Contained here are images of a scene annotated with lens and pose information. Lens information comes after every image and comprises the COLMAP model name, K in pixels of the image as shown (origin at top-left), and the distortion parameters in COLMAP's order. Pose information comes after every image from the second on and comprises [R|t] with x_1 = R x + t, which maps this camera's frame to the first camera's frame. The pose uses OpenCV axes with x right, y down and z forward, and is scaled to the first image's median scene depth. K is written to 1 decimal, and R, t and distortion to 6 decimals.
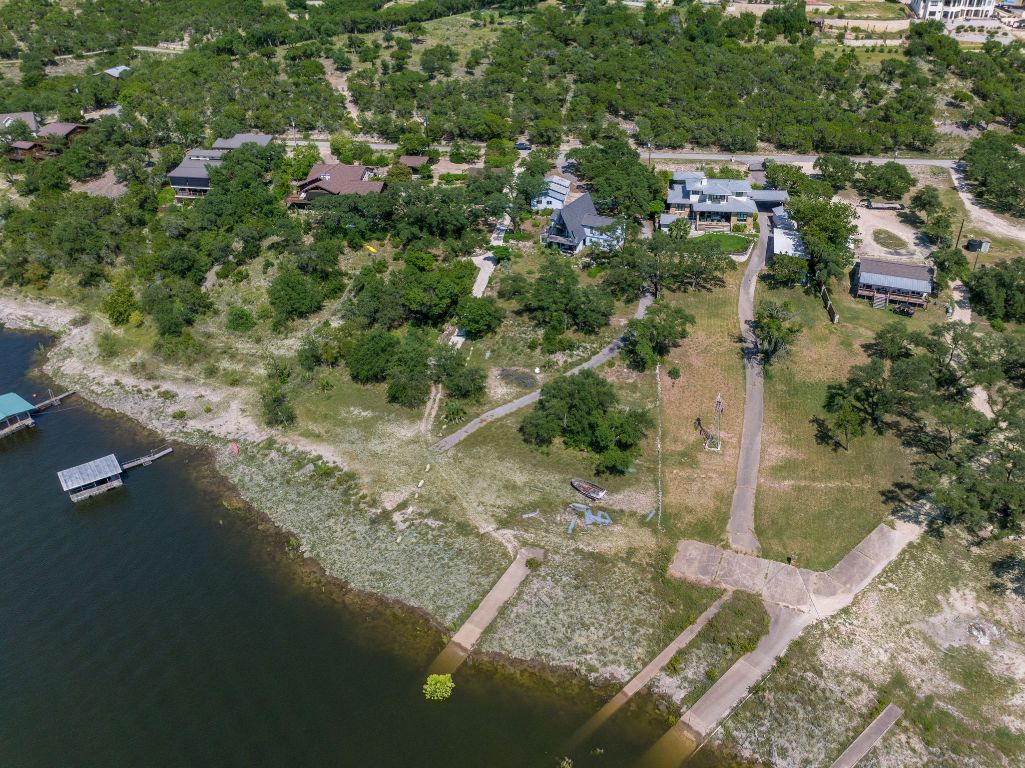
lens RADIAL K [[789.1, 0, 552.0], [0, 789.1, 398.7], [0, 0, 1]] dist [-0.041613, 0.009324]
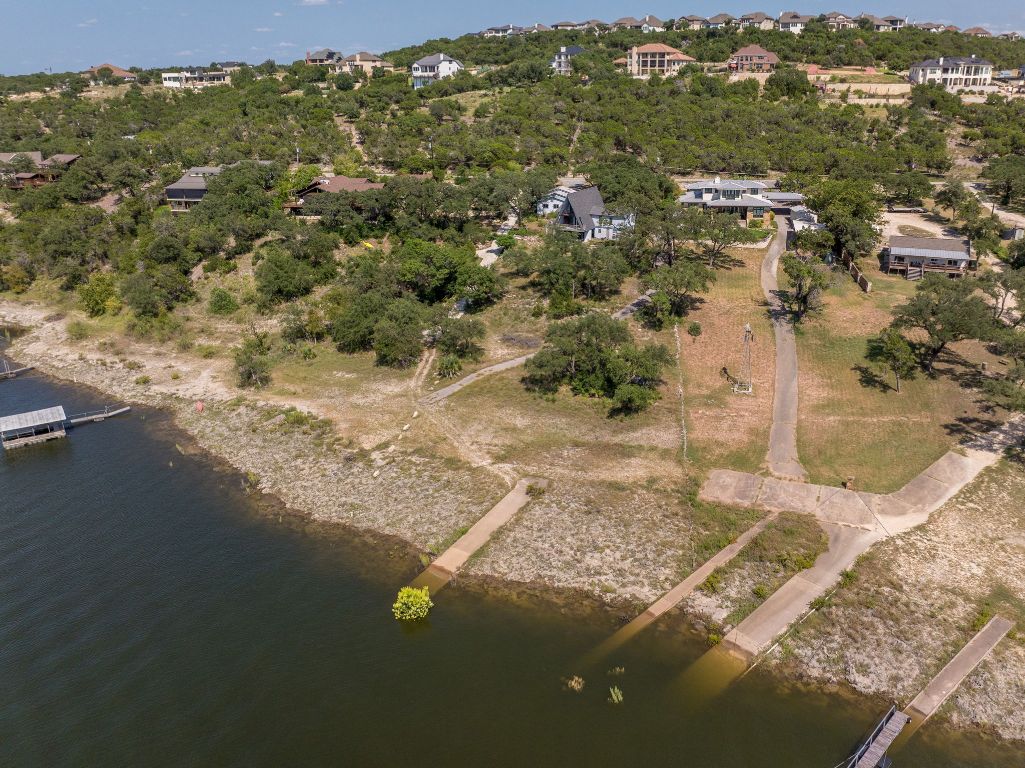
lens RADIAL K [[789.1, 0, 553.9], [0, 789.1, 400.1], [0, 0, 1]] dist [-0.041613, 0.009324]
pose [[0.999957, -0.001681, -0.009065, 0.002732], [0.000026, 0.983743, -0.179584, 0.192898], [0.009220, 0.179576, 0.983701, 0.121075]]
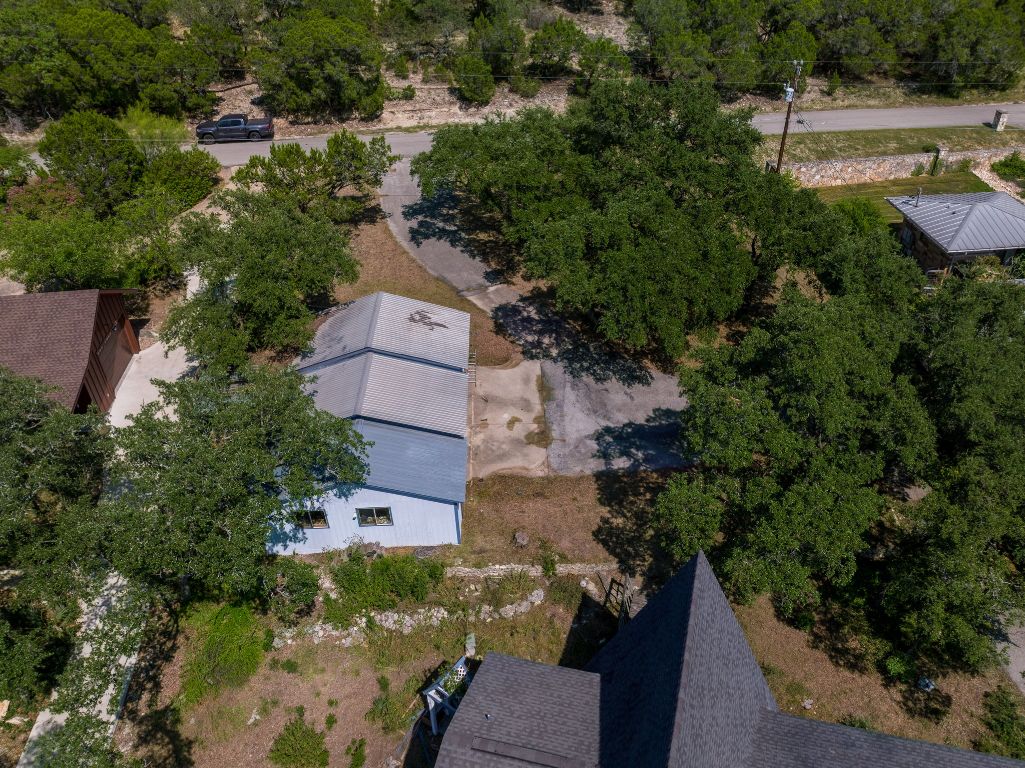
lens RADIAL K [[788.4, 0, 563.3], [0, 788.4, 385.8], [0, 0, 1]] dist [-0.046496, 0.016907]
pose [[0.971059, -0.140369, 0.193238, 0.008248], [0.127777, 0.988870, 0.076218, -0.349791], [-0.201786, -0.049321, 0.978187, 1.040328]]
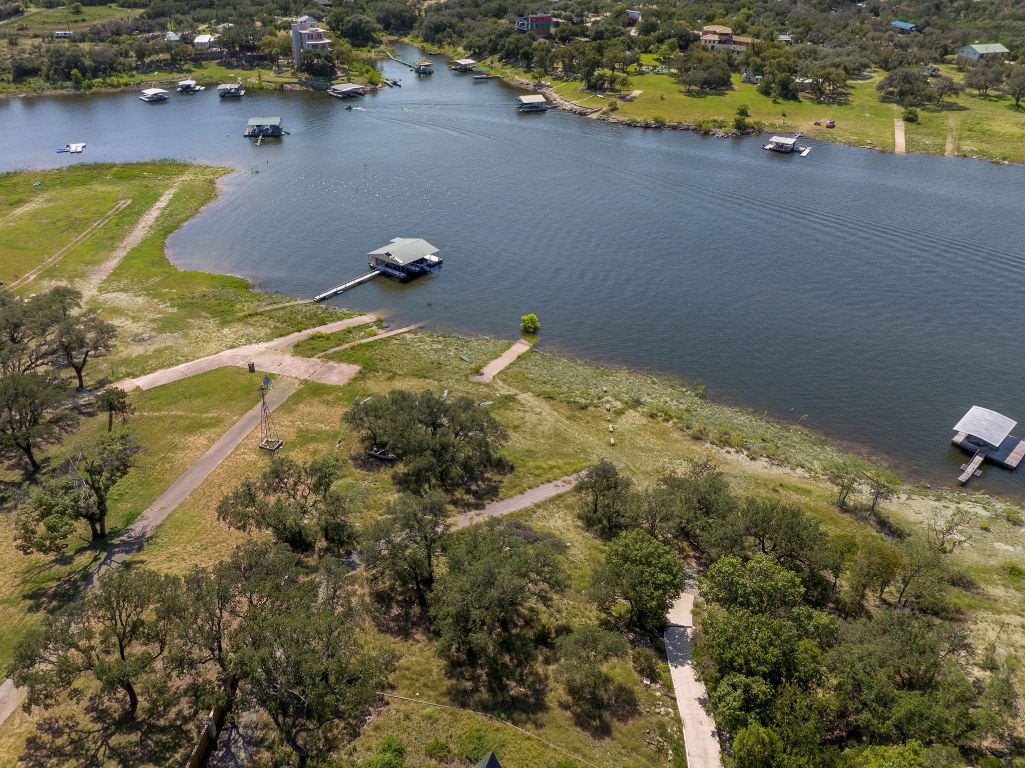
lens RADIAL K [[788.4, 0, 482.6], [0, 788.4, 350.1], [0, 0, 1]] dist [-0.046496, 0.016907]
pose [[-0.997424, 0.030801, -0.064787, 0.030648], [-0.042666, 0.471319, 0.880930, -0.600711], [0.057669, 0.881425, -0.468790, 1.104731]]
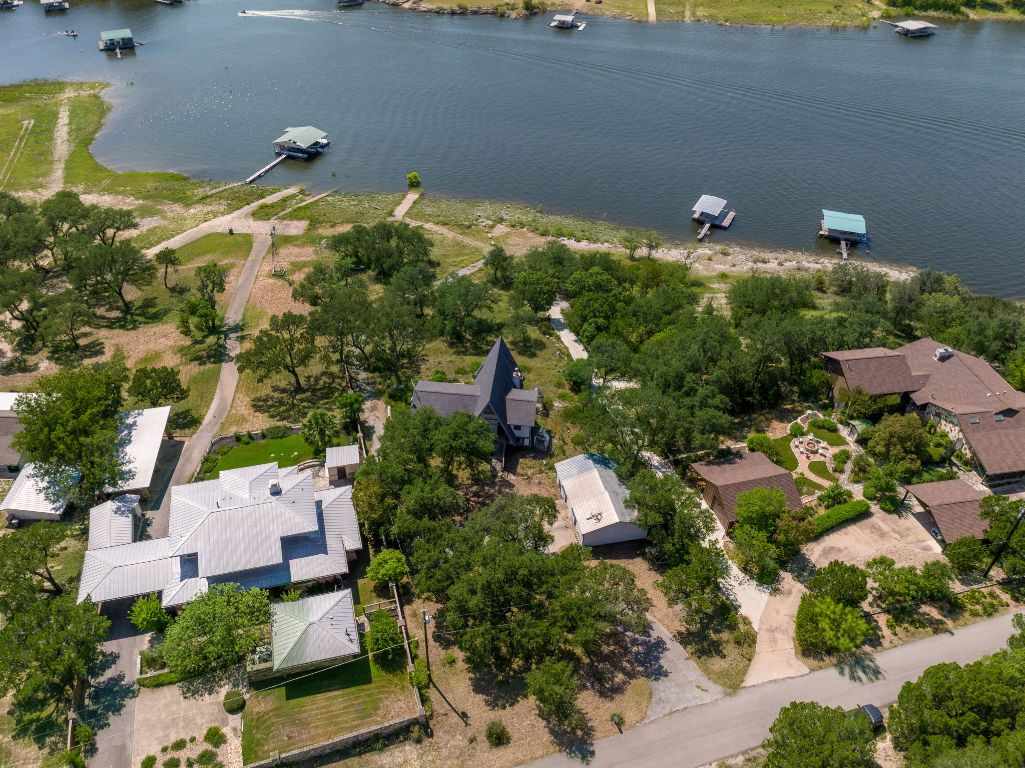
lens RADIAL K [[789.1, 0, 483.8], [0, 789.1, 336.3], [0, 0, 1]] dist [-0.041613, 0.009324]
pose [[-0.938359, 0.197239, -0.283866, 0.230314], [-0.196956, 0.369784, 0.908002, -0.911652], [0.284062, 0.907941, -0.308142, 1.317250]]
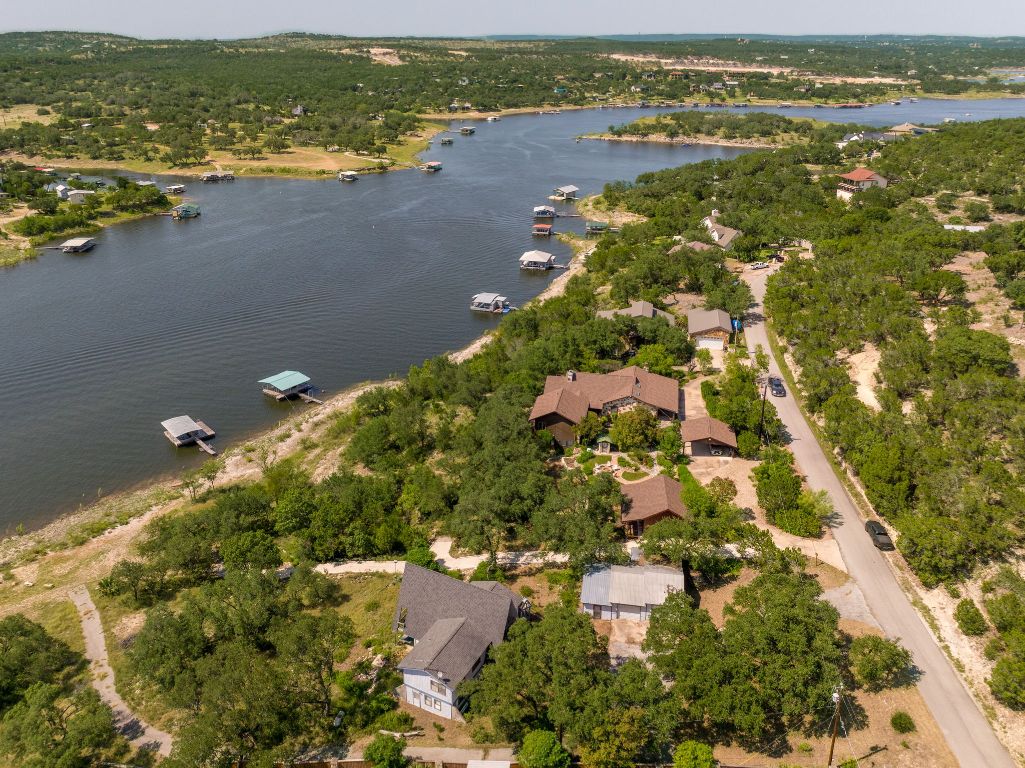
lens RADIAL K [[788.4, 0, 481.5], [0, 788.4, 367.0], [0, 0, 1]] dist [-0.046496, 0.016907]
pose [[-0.030477, 0.383719, -0.922947, 0.511725], [-0.534142, 0.774219, 0.339524, -0.617384], [0.844845, 0.503333, 0.181365, 0.964304]]
